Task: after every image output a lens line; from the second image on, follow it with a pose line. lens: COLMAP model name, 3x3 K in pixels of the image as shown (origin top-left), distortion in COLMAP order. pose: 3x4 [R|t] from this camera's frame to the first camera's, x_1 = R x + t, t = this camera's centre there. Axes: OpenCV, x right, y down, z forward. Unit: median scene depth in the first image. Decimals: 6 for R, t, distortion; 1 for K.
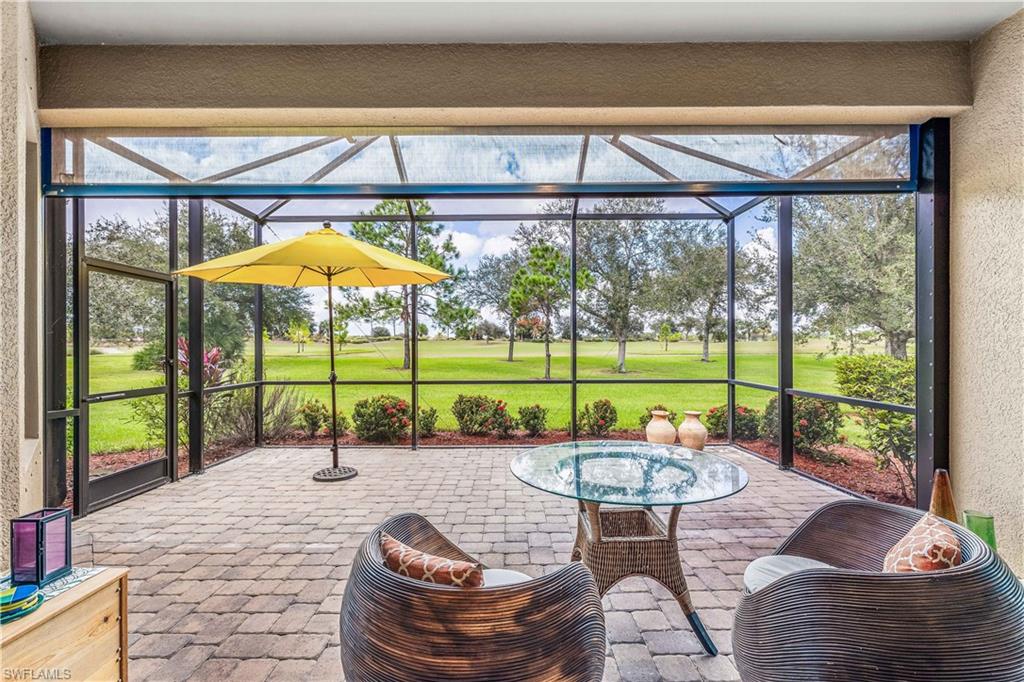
lens RADIAL K [[438.3, 0, 514.7], [0, 438.3, 341.5], [0, 0, 1]] dist [0.002130, 0.000015]
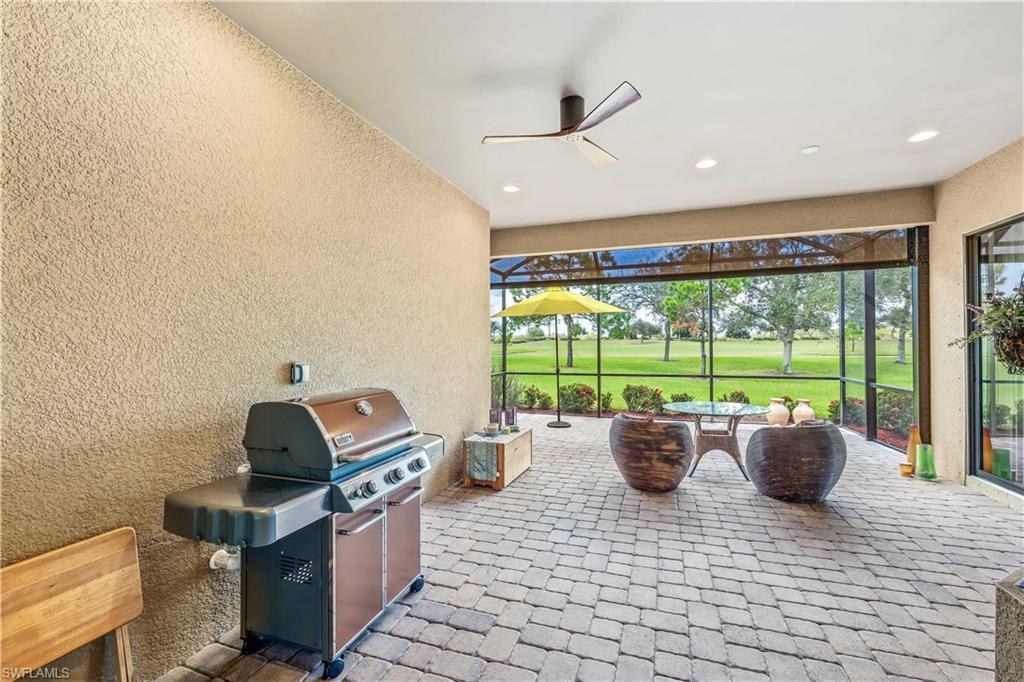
lens RADIAL K [[438.3, 0, 508.8], [0, 438.3, 341.7], [0, 0, 1]] dist [0.002130, 0.000015]
pose [[0.937308, -0.006161, -0.348447, 0.003363], [0.007167, 0.999973, 0.001599, -0.006525], [0.348428, -0.003996, 0.937327, -0.131133]]
